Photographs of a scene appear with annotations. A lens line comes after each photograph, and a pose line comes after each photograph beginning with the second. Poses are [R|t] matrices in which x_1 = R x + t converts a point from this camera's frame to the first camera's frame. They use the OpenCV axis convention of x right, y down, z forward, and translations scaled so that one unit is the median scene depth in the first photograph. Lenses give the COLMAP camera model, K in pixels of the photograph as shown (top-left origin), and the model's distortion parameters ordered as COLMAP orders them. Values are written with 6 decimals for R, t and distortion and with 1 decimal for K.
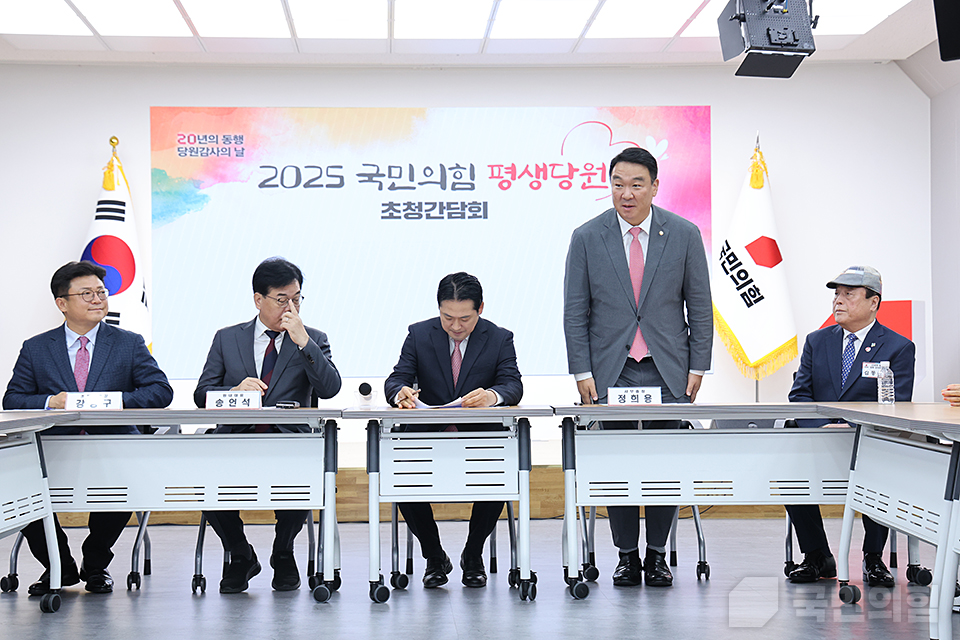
lens RADIAL K [[1813.4, 0, 479.6], [0, 1813.4, 337.9], [0, 0, 1]] dist [0.300317, 0.000000]
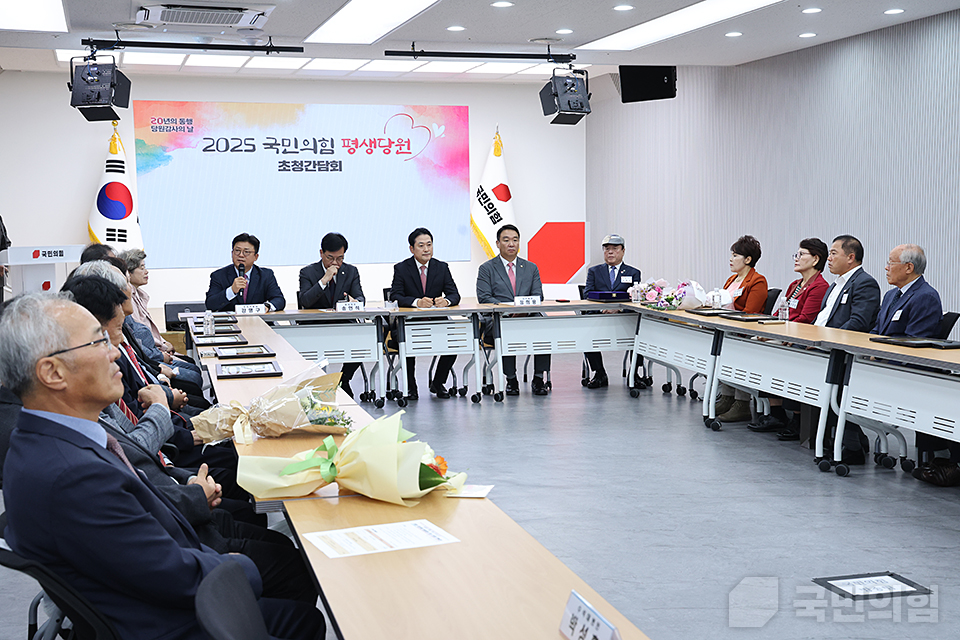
lens RADIAL K [[1232.6, 0, 471.7], [0, 1232.6, 318.1], [0, 0, 1]] dist [0.168446, 0.000000]
pose [[0.972999, -0.023896, 0.229569, -0.146123], [0.001667, 0.995328, 0.096540, -0.040688], [-0.230803, -0.093551, 0.968493, -0.156359]]
